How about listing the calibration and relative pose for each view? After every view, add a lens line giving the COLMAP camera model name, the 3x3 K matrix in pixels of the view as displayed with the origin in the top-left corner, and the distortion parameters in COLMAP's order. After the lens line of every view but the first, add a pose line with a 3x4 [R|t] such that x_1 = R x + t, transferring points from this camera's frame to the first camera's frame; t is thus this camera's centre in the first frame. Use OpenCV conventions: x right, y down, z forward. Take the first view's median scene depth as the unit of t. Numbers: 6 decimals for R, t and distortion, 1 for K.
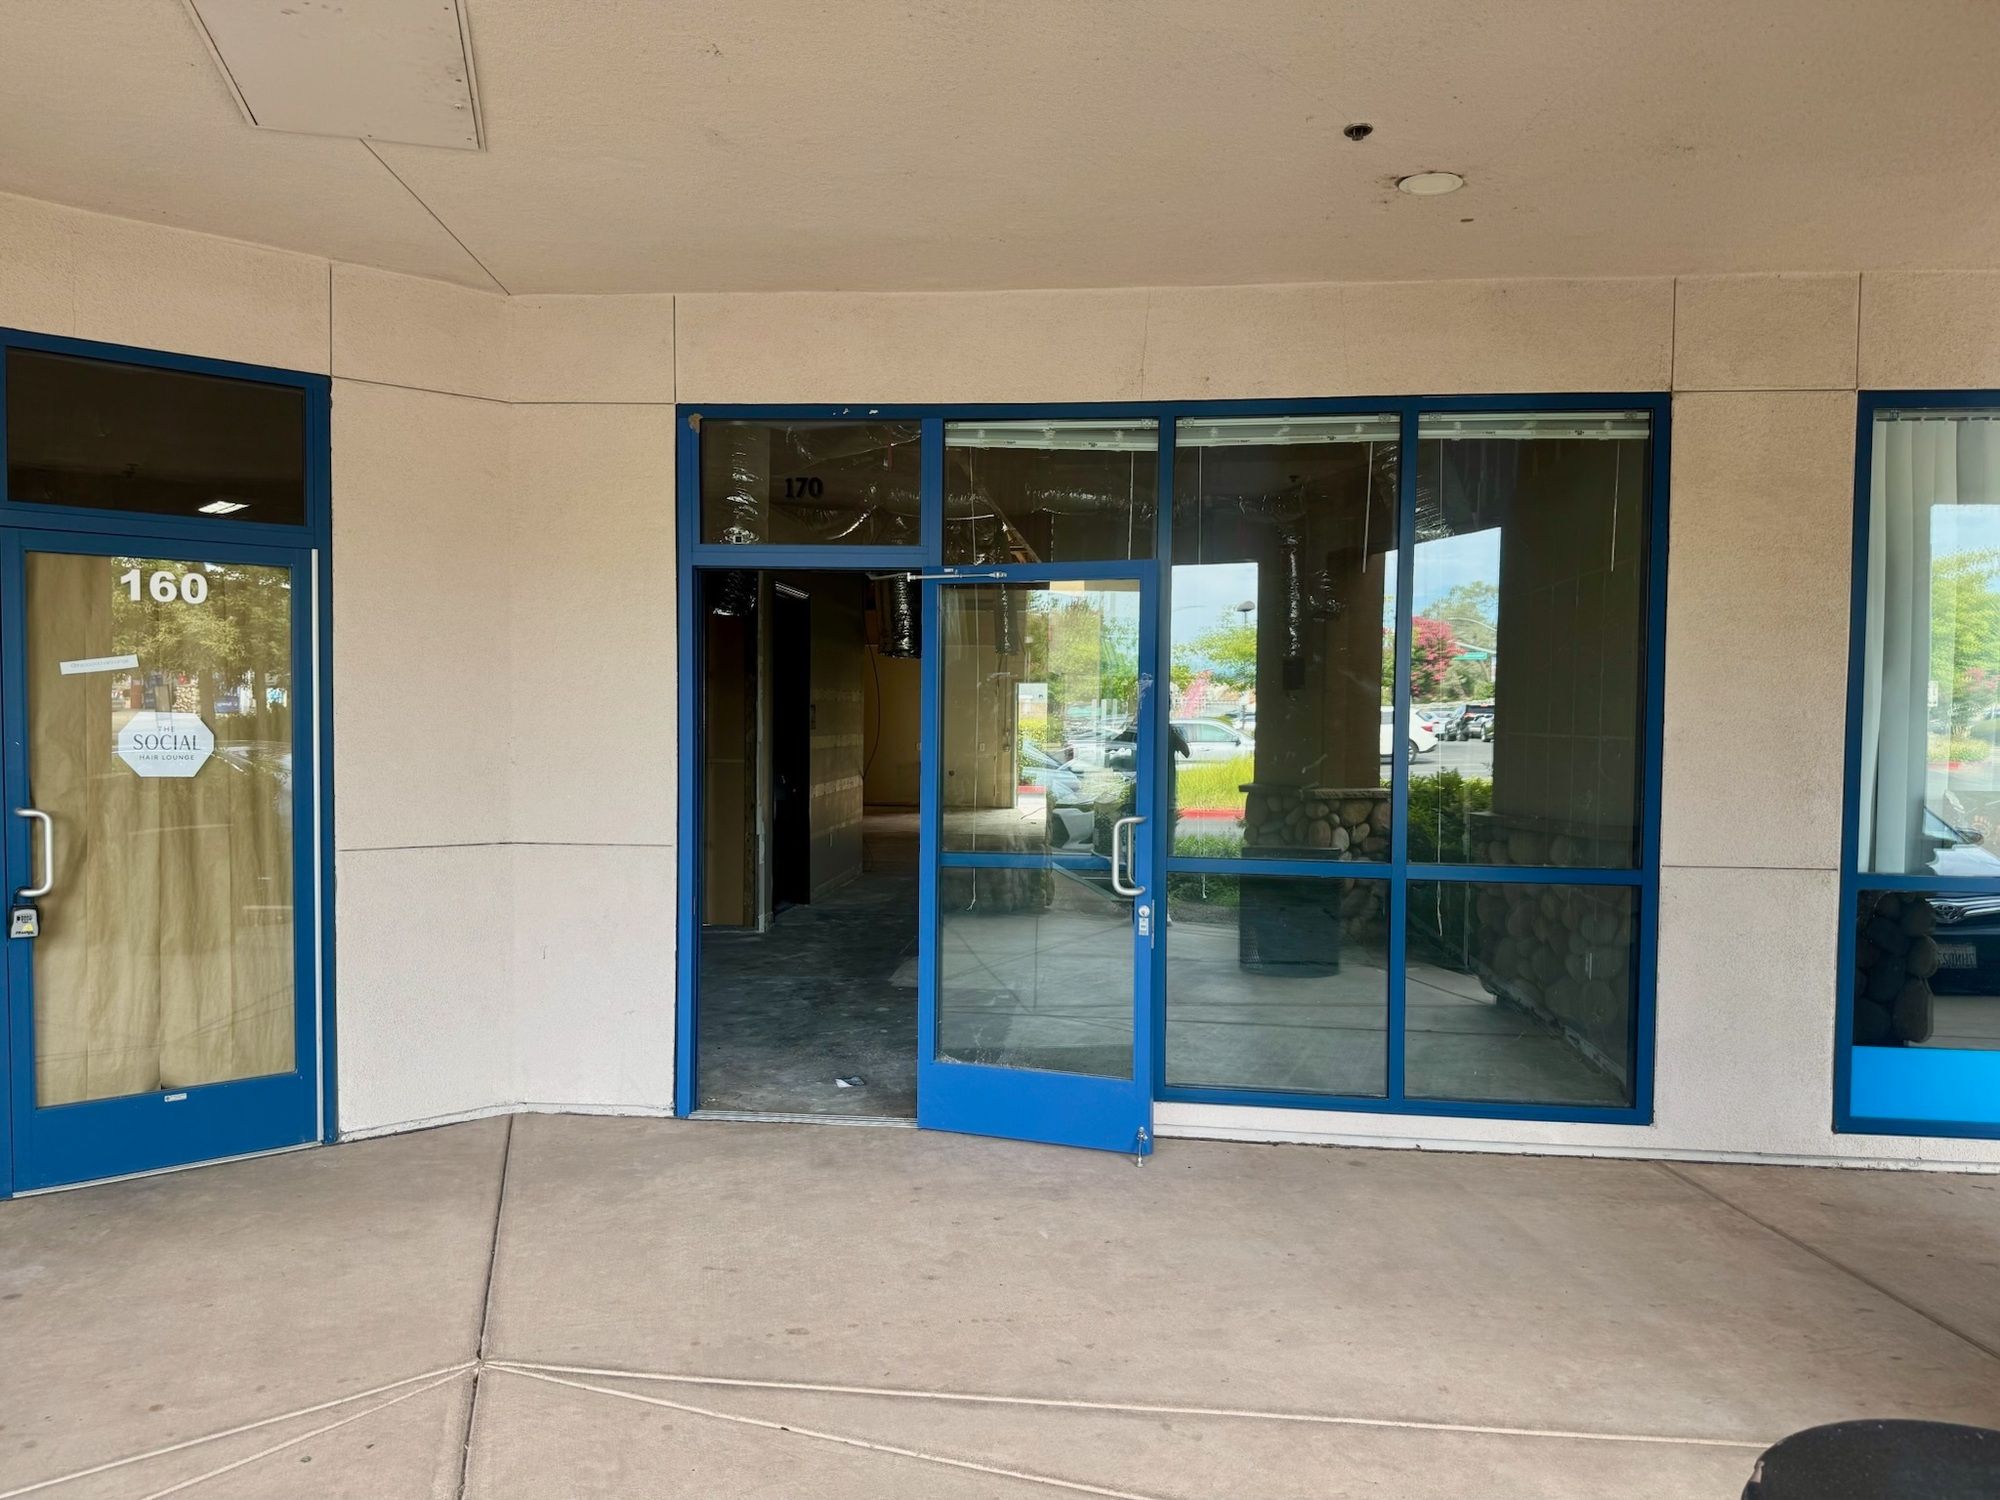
lens RADIAL K [[1423.4, 0, 1000.0], [0, 1423.4, 750.0], [0, 0, 1]] dist [0.064792, -0.000171]
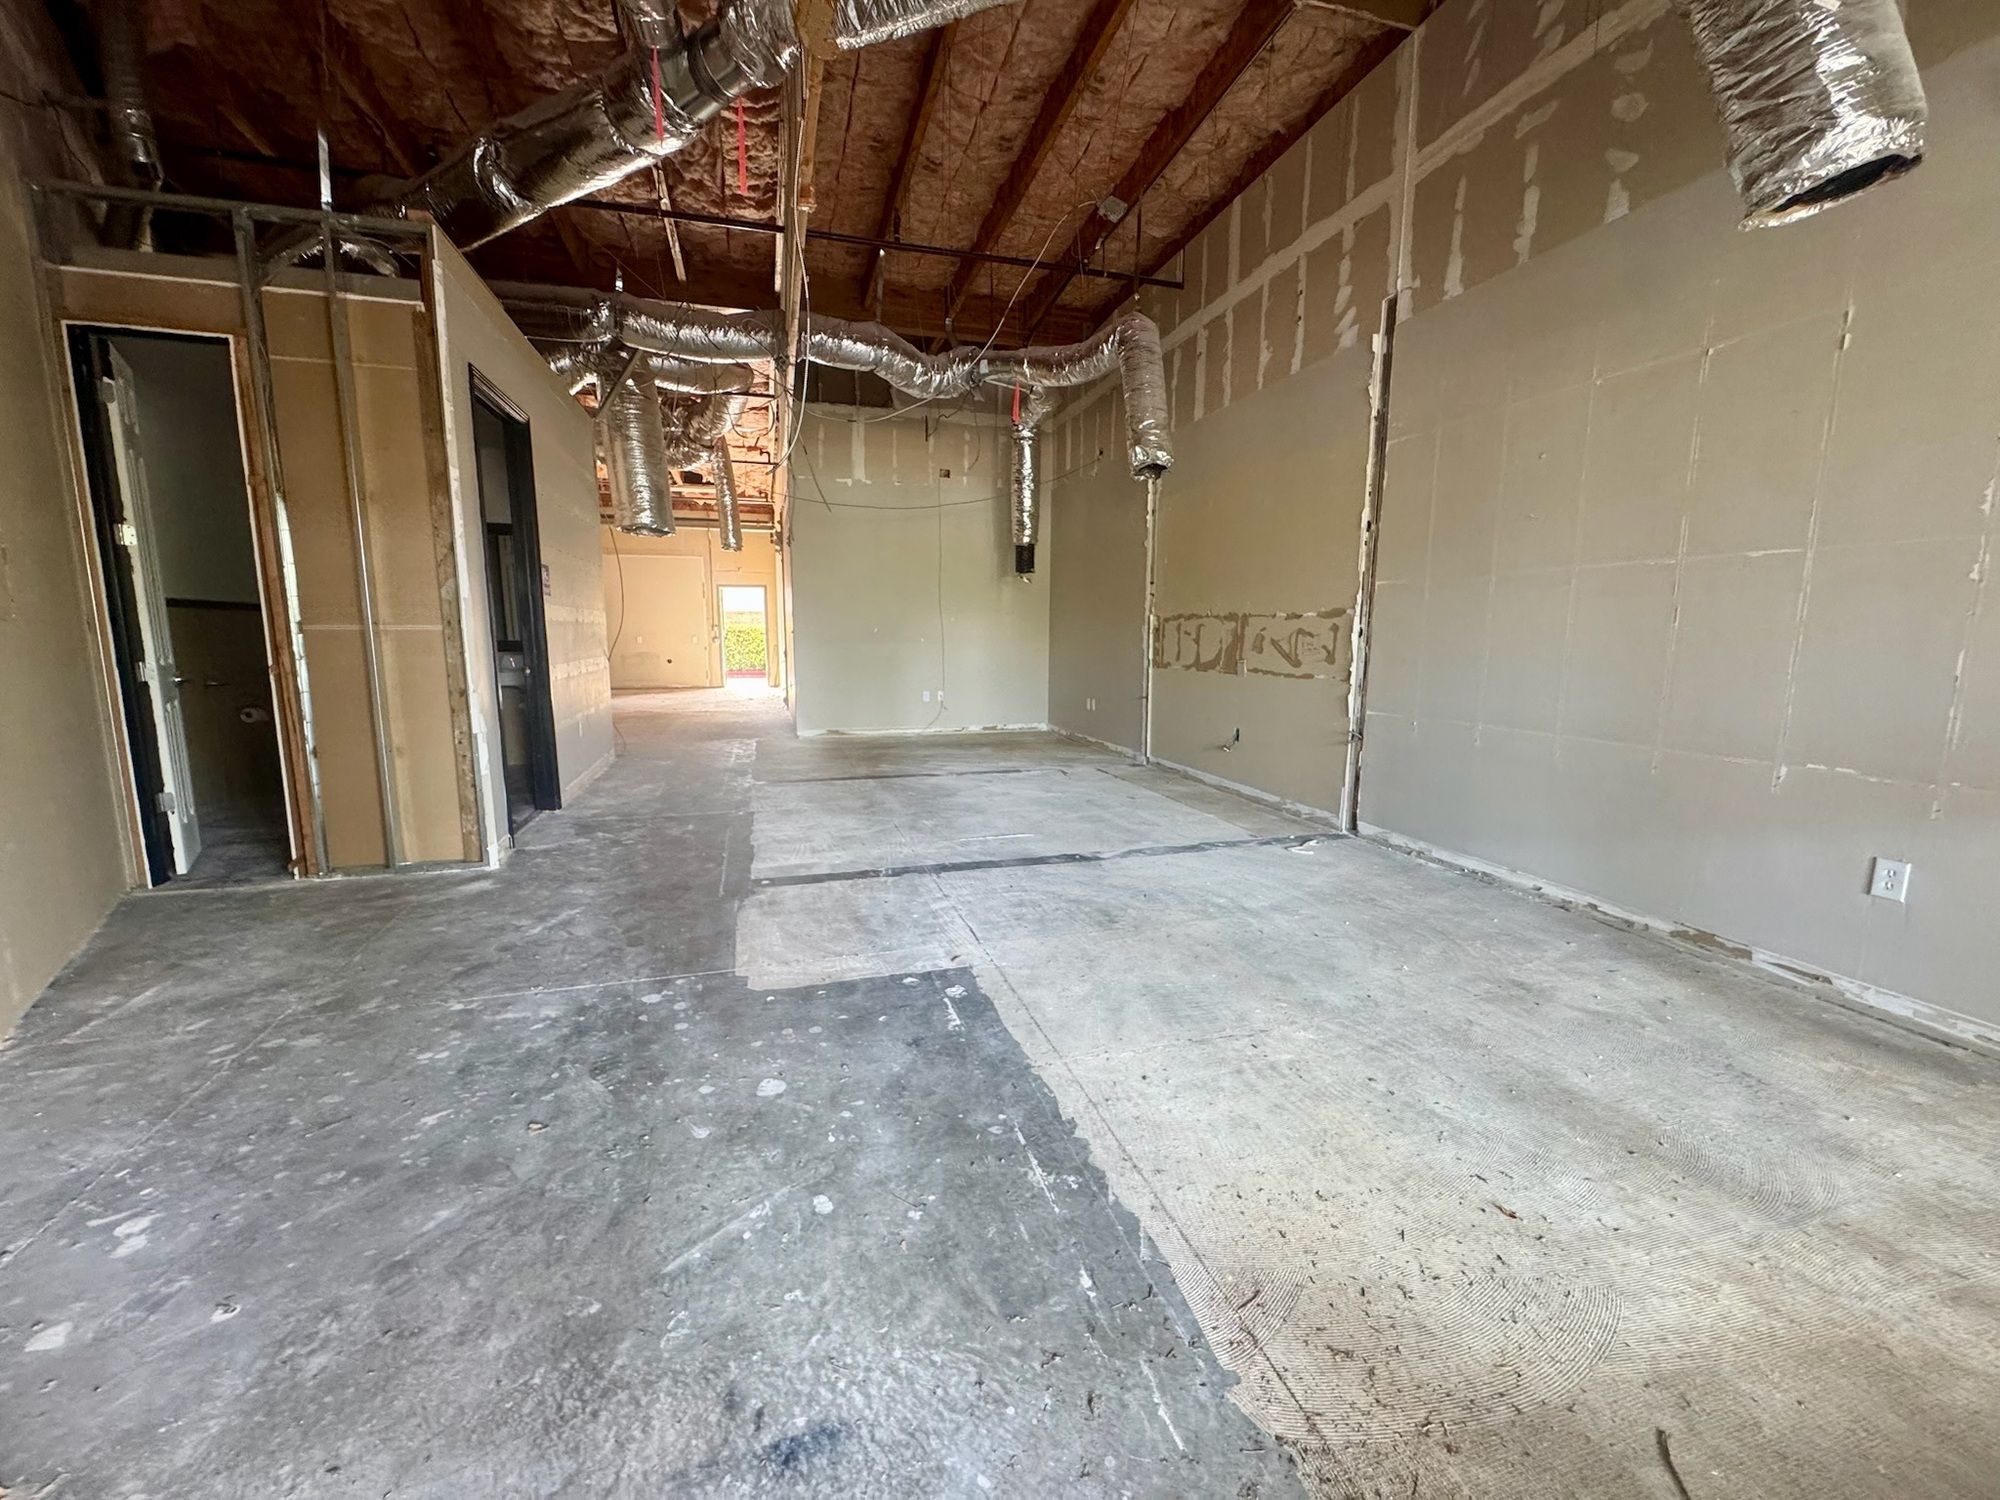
lens RADIAL K [[816.5, 0, 1000.0], [0, 816.5, 750.0], [0, 0, 1]] dist [-0.001030, -0.000043]
pose [[0.926862, -0.060552, 0.370486, -0.069590], [0.015496, 0.992236, 0.123402, 0.019091], [-0.375082, -0.108636, 0.920604, 0.463747]]
